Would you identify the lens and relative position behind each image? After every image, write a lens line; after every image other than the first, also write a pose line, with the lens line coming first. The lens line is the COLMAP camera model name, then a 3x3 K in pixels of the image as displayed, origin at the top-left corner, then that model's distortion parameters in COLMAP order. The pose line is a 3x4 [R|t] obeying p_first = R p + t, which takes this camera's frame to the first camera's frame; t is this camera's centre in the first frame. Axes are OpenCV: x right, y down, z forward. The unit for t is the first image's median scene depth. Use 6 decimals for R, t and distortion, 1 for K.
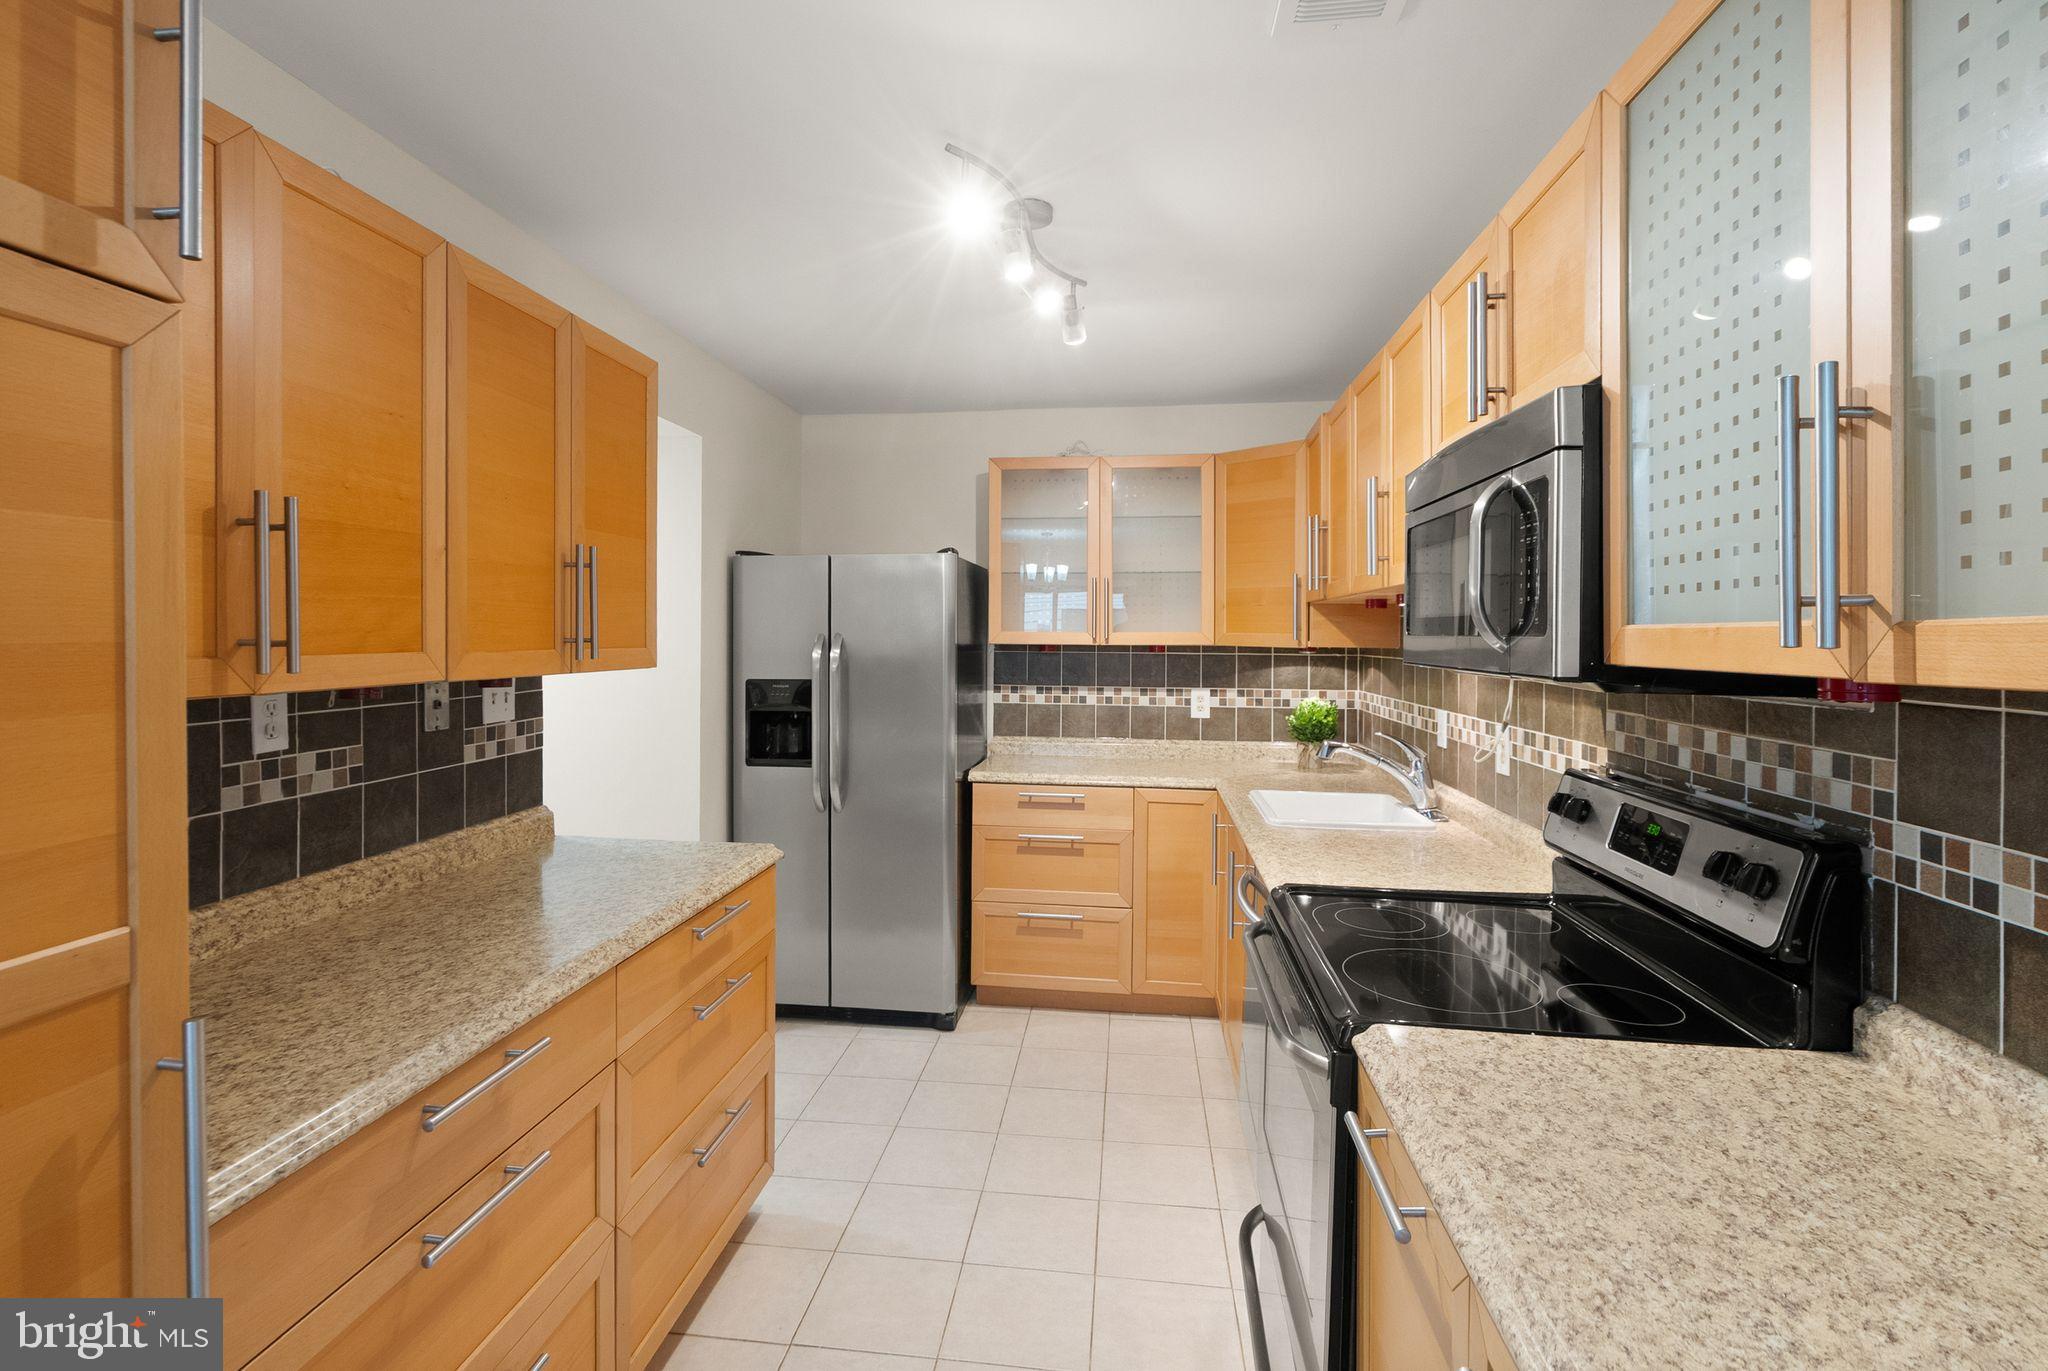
lens RADIAL K [[978.5, 0, 1010.7], [0, 978.5, 644.0], [0, 0, 1]] dist [0.002715, 0.001124]
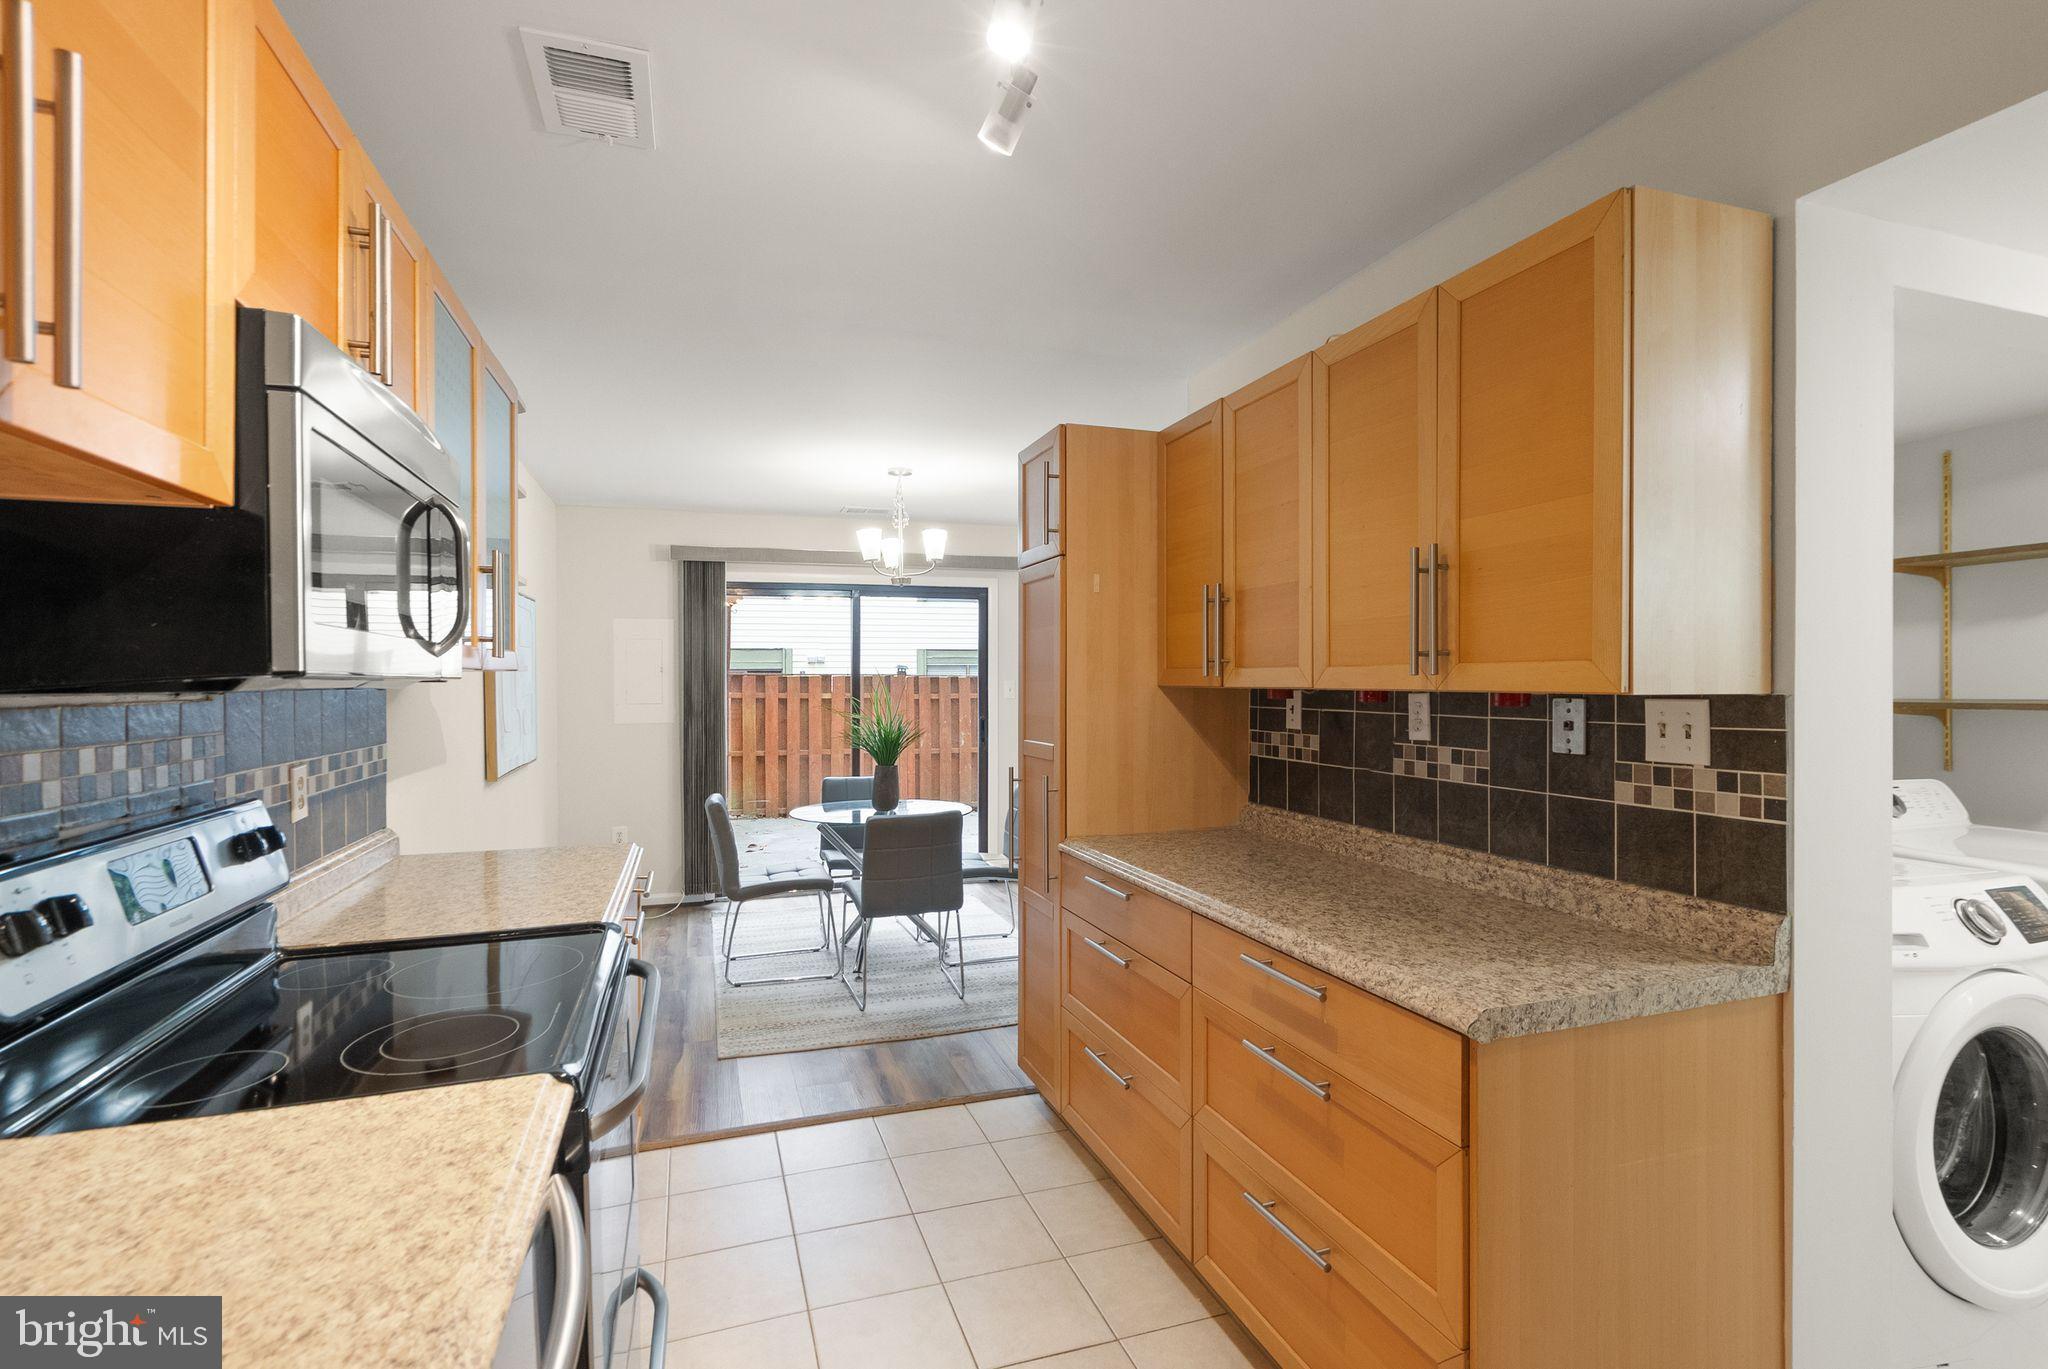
lens RADIAL K [[955.4, 0, 1013.7], [0, 955.4, 689.9], [0, 0, 1]] dist [-0.003098, 0.004463]
pose [[-0.898247, 0.003817, -0.439475, 0.305362], [-0.005356, 0.999793, 0.019632, 0.015655], [0.439459, 0.019988, -0.898040, 1.773582]]
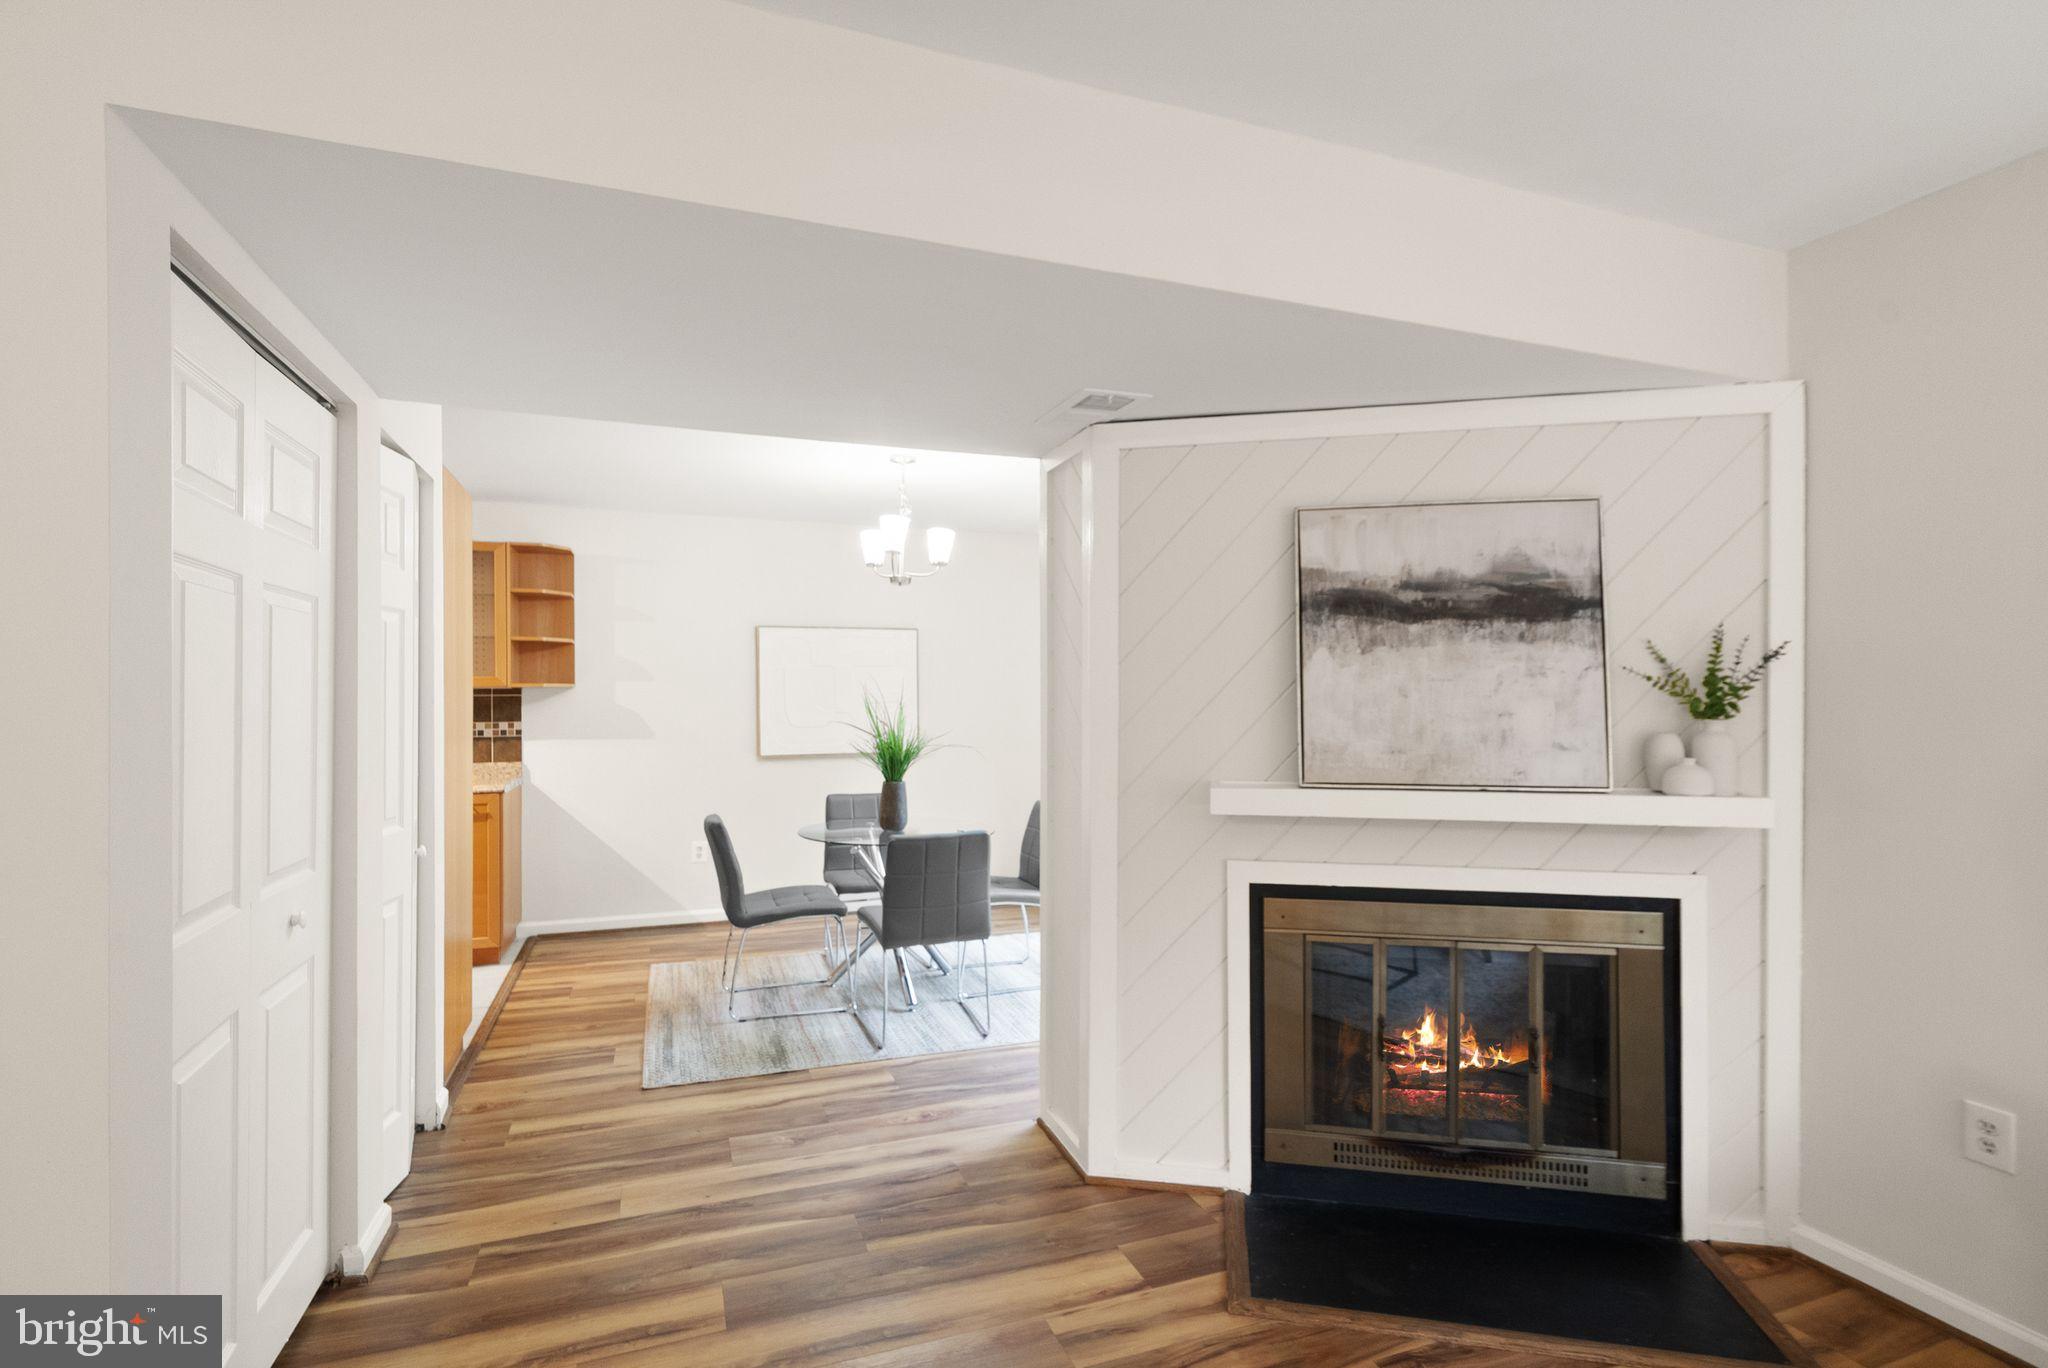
lens RADIAL K [[955.4, 0, 1013.7], [0, 955.4, 689.4], [0, 0, 1]] dist [-0.003098, 0.004463]
pose [[-0.459469, 0.005546, 0.888177, -2.706849], [0.014985, 0.999887, 0.001509, 0.042838], [-0.888067, 0.014003, -0.459500, 0.177144]]
